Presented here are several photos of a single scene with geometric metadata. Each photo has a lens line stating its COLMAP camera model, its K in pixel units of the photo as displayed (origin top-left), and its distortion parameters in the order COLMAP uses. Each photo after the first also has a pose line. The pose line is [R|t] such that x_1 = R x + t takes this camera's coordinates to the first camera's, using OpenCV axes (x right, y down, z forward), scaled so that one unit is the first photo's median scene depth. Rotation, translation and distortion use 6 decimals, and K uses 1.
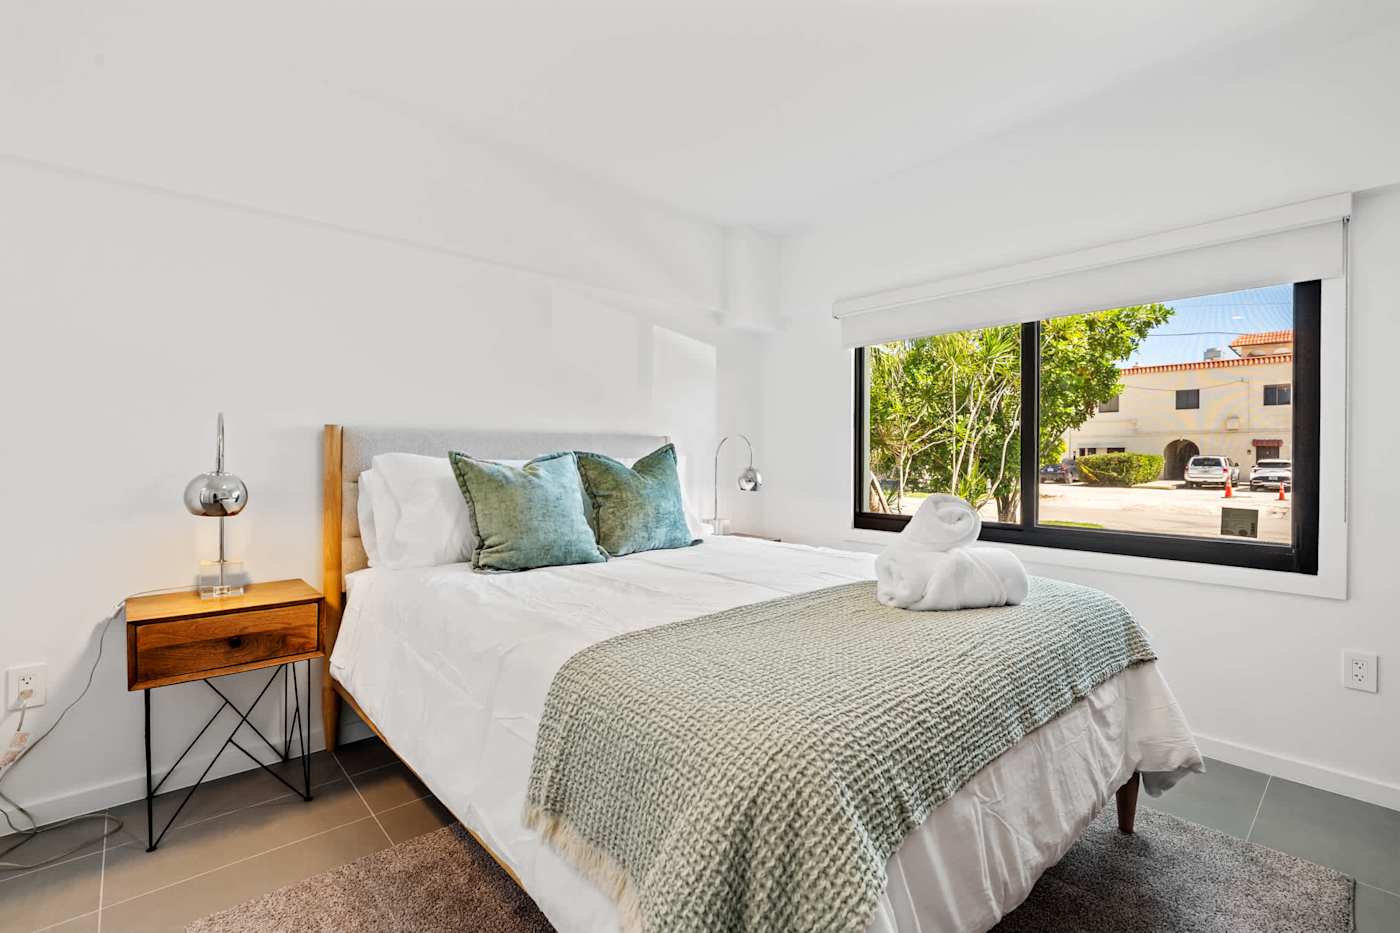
lens RADIAL K [[631.1, 0, 702.4], [0, 631.1, 459.9], [0, 0, 1]] dist [-0.005295, 0.000313]
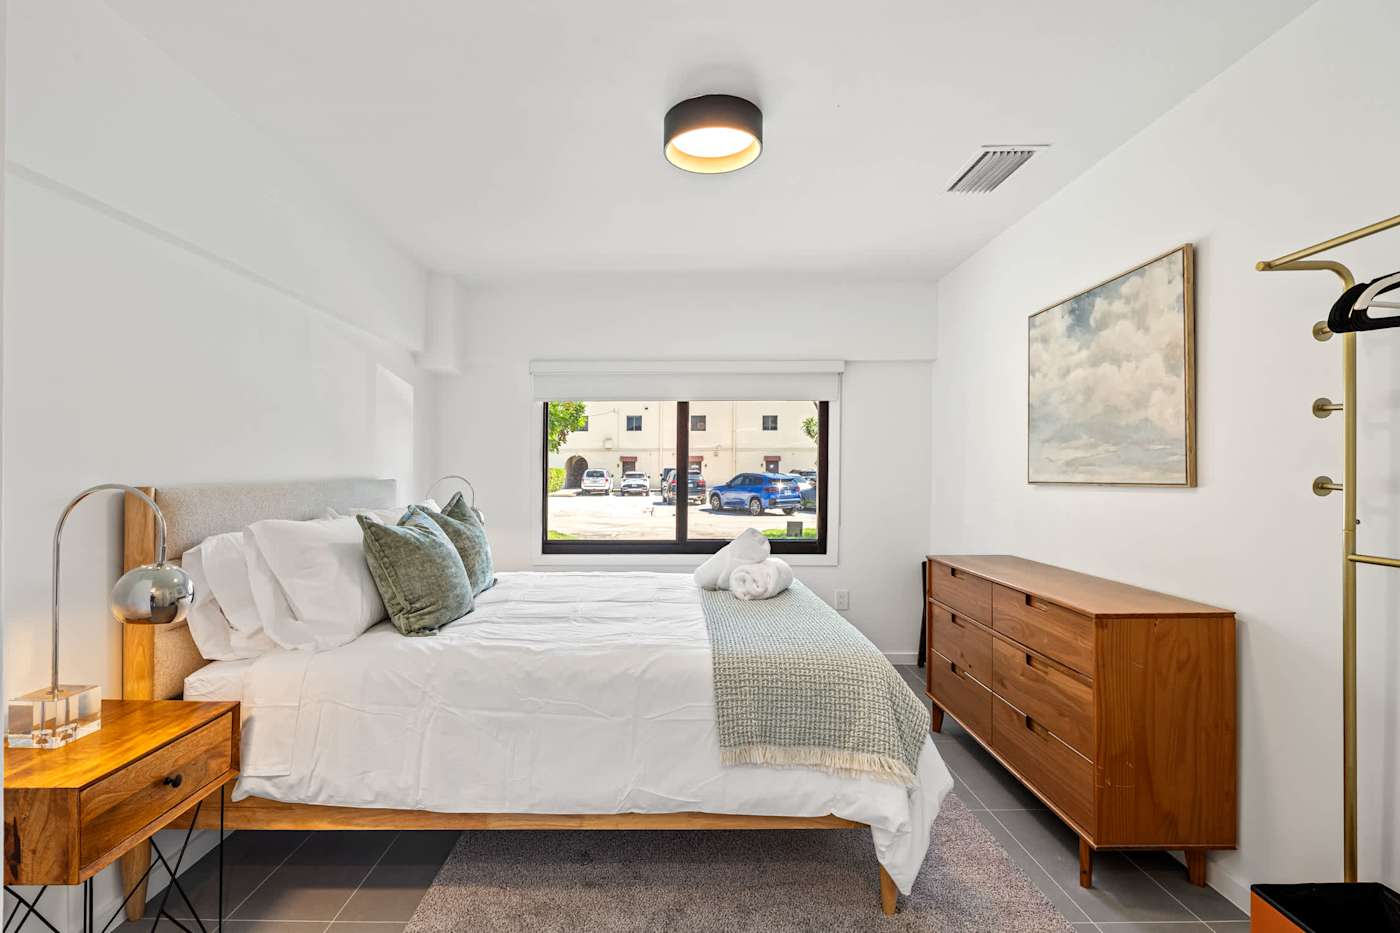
lens RADIAL K [[631.1, 0, 688.0], [0, 631.1, 468.5], [0, 0, 1]] dist [-0.005295, 0.000313]
pose [[0.677762, -0.001971, 0.735278, -0.439407], [0.007594, 0.999962, -0.004319, -0.043922], [-0.735242, 0.008510, 0.677751, 0.002602]]
